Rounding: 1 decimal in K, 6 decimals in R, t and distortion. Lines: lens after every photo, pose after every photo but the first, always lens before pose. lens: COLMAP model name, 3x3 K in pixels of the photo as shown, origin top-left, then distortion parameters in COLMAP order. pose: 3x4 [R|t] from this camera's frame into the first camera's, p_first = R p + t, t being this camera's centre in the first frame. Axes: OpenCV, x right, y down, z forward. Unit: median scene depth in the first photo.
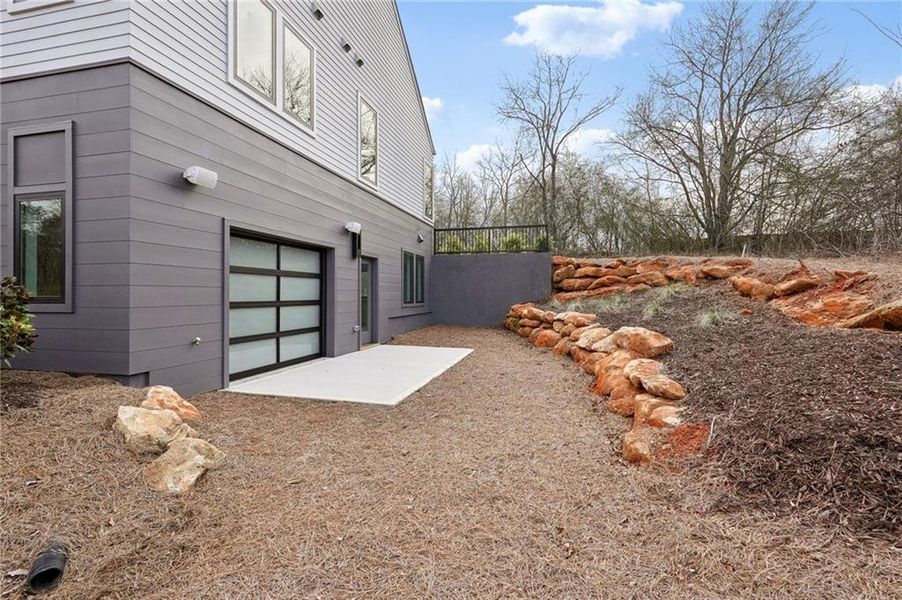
lens RADIAL K [[402.5, 0, 451.0], [0, 402.5, 300.0], [0, 0, 1]] dist [0.000085, 0.001276]
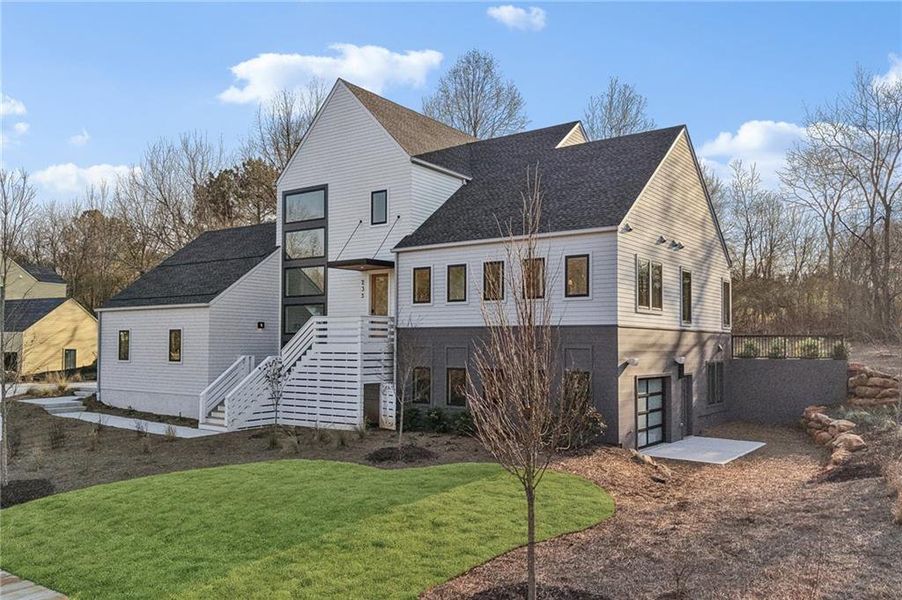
lens RADIAL K [[725.2, 0, 451.6], [0, 725.2, 329.4], [0, 0, 1]] dist [0.001685, 0.001872]
pose [[0.926976, -0.004159, -0.375098, -0.008303], [-0.006775, 0.999590, -0.027826, -0.149243], [0.375059, 0.028336, 0.926568, -1.336635]]
